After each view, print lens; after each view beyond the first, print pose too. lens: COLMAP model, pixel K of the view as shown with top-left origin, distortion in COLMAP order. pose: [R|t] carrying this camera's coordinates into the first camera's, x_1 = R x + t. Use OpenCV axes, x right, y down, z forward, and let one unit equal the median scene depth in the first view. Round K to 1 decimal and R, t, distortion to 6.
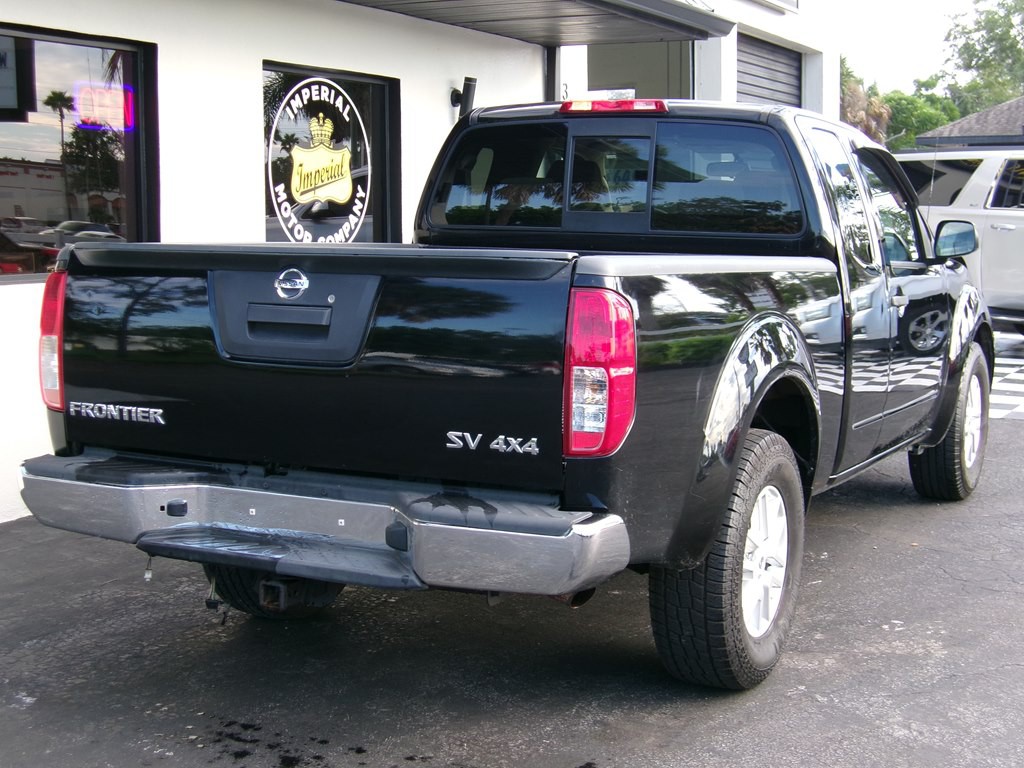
lens RADIAL K [[1584.9, 0, 512.0], [0, 1584.9, 384.0], [0, 0, 1]] dist [-0.077771, -0.160102]
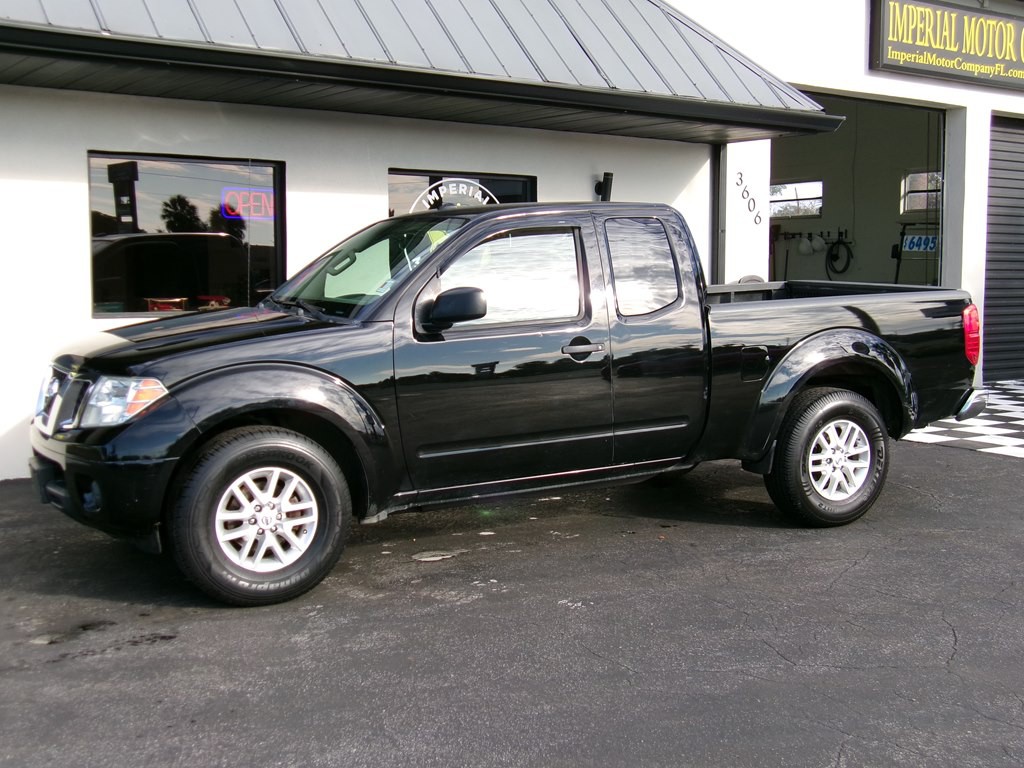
lens RADIAL K [[1263.5, 0, 515.5], [0, 1263.5, 386.3], [0, 0, 1]] dist [-0.010827, 0.040957]
pose [[0.886051, 0.046784, -0.461221, 0.778933], [-0.053658, 0.998558, -0.001794, -0.015177], [0.460472, 0.026338, 0.887284, 0.042451]]
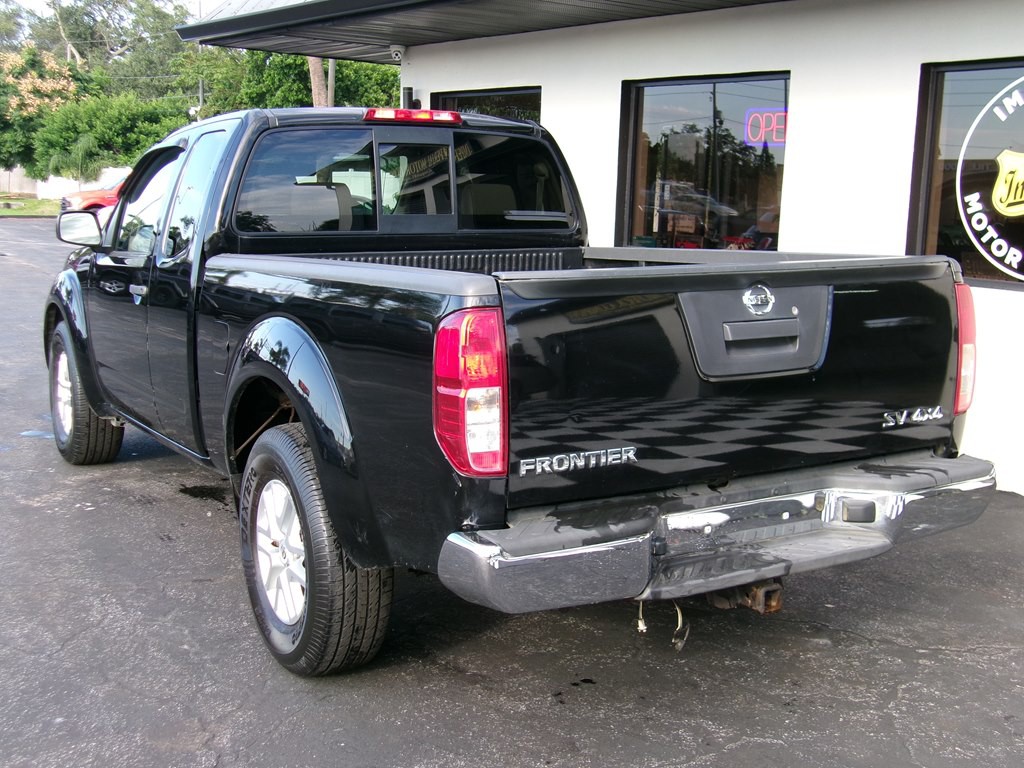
lens RADIAL K [[1261.5, 0, 515.9], [0, 1261.5, 384.9], [0, 0, 1]] dist [-0.011694, 0.041928]
pose [[-0.434213, 0.132945, -0.890946, 1.063074], [-0.125800, 0.970408, 0.206112, -0.225426], [0.891983, 0.201578, -0.404639, 1.792924]]
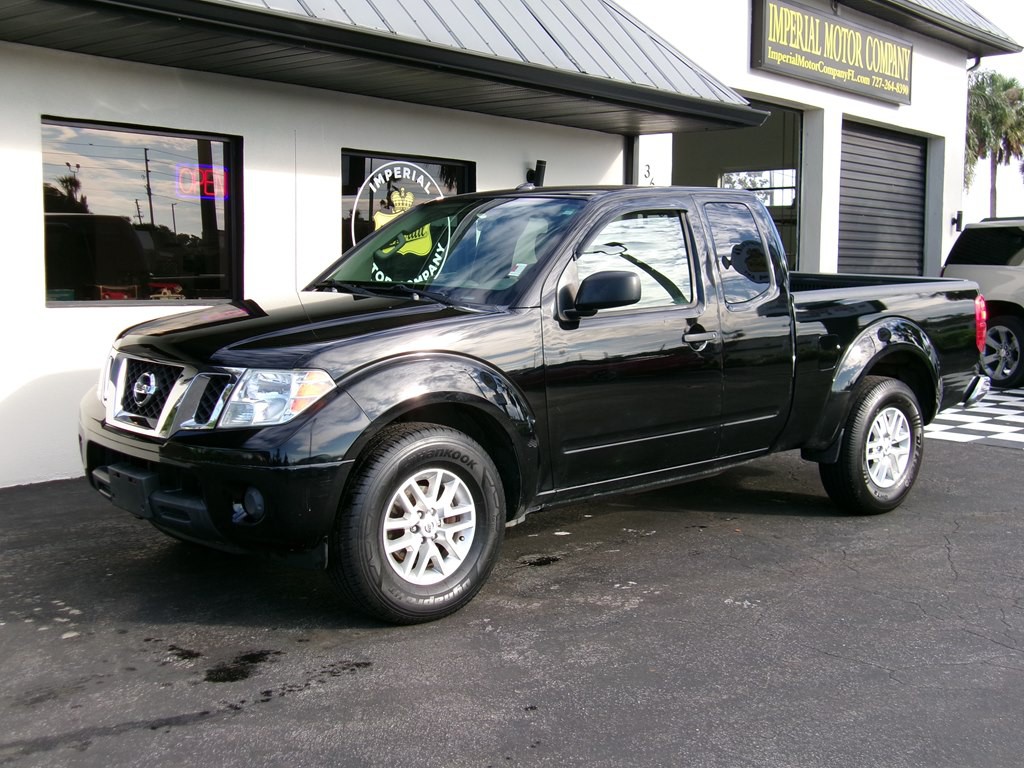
lens RADIAL K [[1261.5, 0, 515.9], [0, 1261.5, 384.9], [0, 0, 1]] dist [-0.011694, 0.041928]
pose [[0.969327, 0.035626, -0.243179, 0.409156], [-0.039653, 0.999145, -0.011684, 0.006938], [0.242554, 0.020968, 0.969911, -0.018277]]
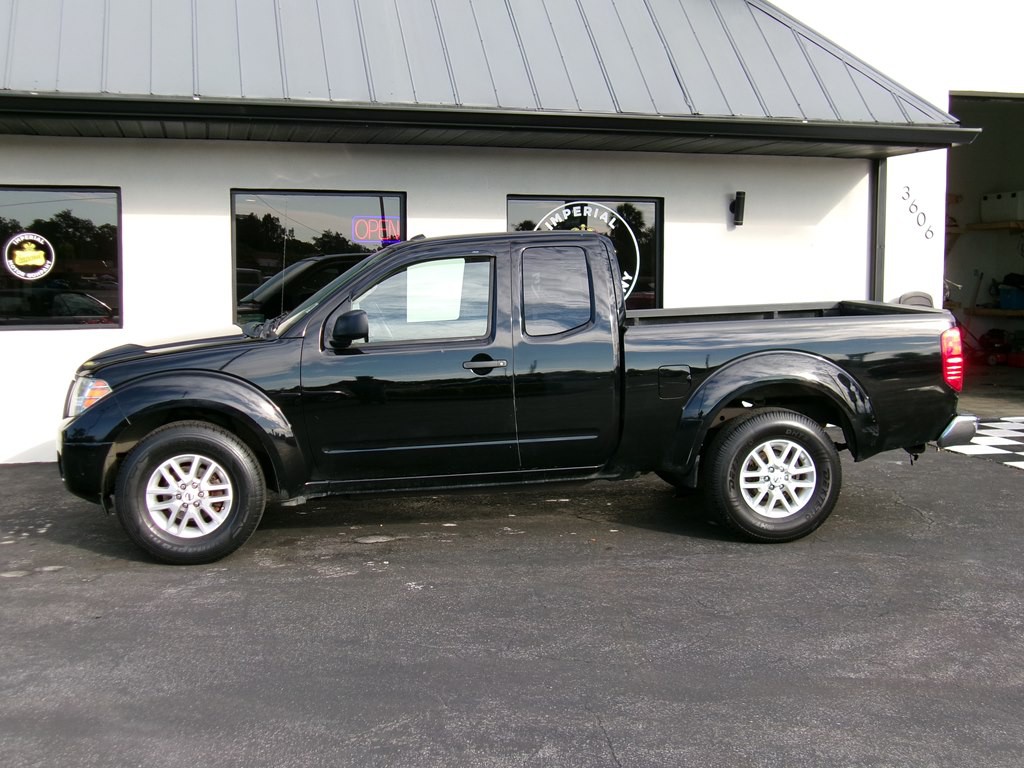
lens RADIAL K [[1263.5, 0, 515.5], [0, 1263.5, 386.3], [0, 0, 1]] dist [-0.010827, 0.040957]
pose [[0.660770, 0.071257, -0.747198, 1.300509], [-0.083180, 0.996304, 0.021454, -0.063759], [0.745965, 0.047975, 0.664255, 0.258306]]
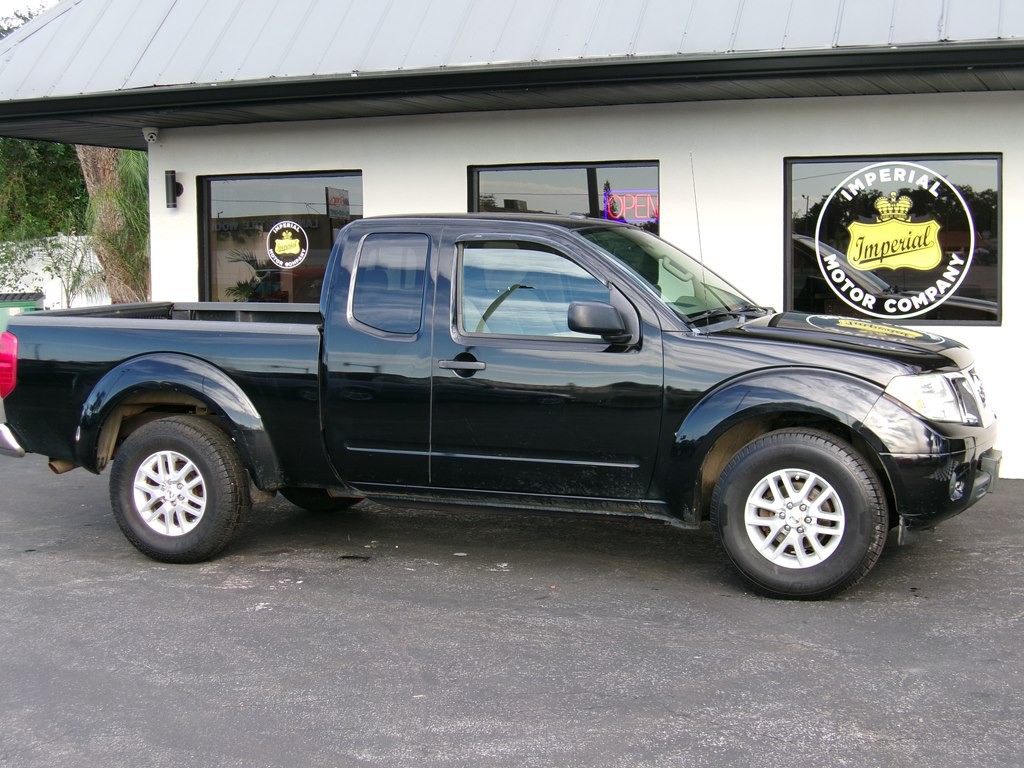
lens RADIAL K [[1588.3, 0, 511.8], [0, 1588.3, 386.7], [0, 0, 1]] dist [-0.102047, -0.046193]
pose [[0.098174, 0.084259, -0.991596, 1.726782], [-0.094857, 0.992665, 0.074959, -0.155259], [0.990638, 0.086701, 0.105447, 1.056420]]
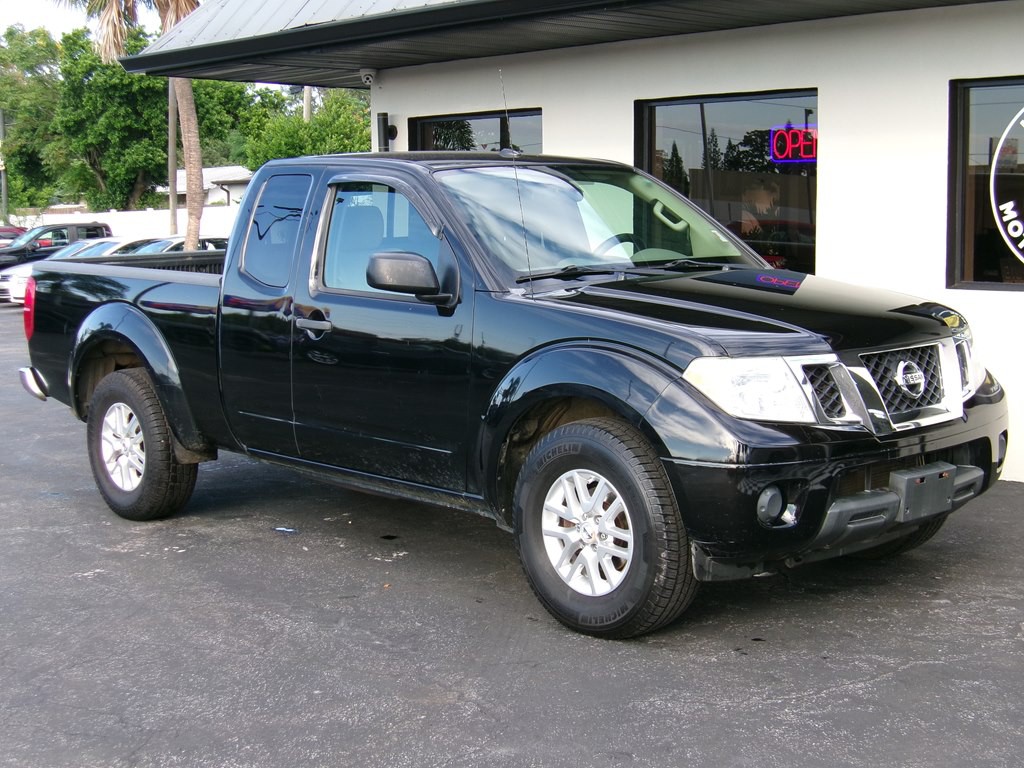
lens RADIAL K [[1588.3, 0, 511.8], [0, 1588.3, 386.7], [0, 0, 1]] dist [-0.102047, -0.046193]
pose [[-0.345282, 0.107859, -0.932280, 1.422213], [-0.090557, 0.984910, 0.147487, -0.214429], [0.934120, 0.135350, -0.330304, 1.737282]]
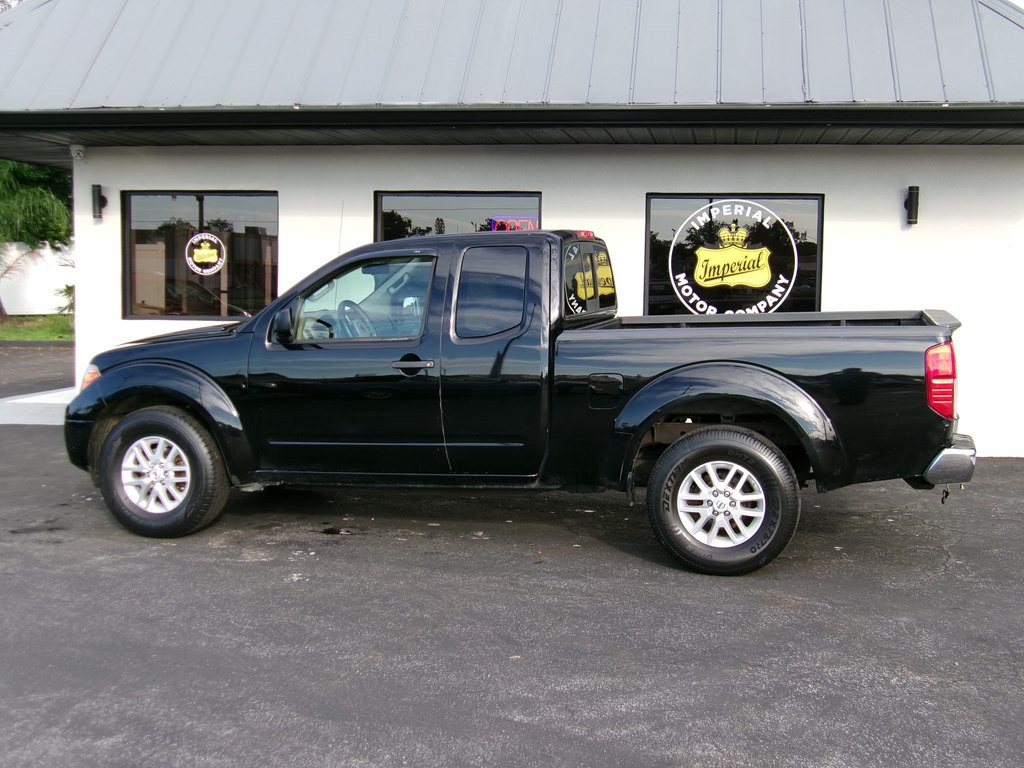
lens RADIAL K [[1263.5, 0, 515.5], [0, 1263.5, 386.3], [0, 0, 1]] dist [-0.010827, 0.040957]
pose [[0.313527, 0.093974, -0.944918, 1.567139], [-0.114207, 0.991599, 0.060722, -0.124898], [0.942686, 0.088879, 0.321626, 0.788795]]
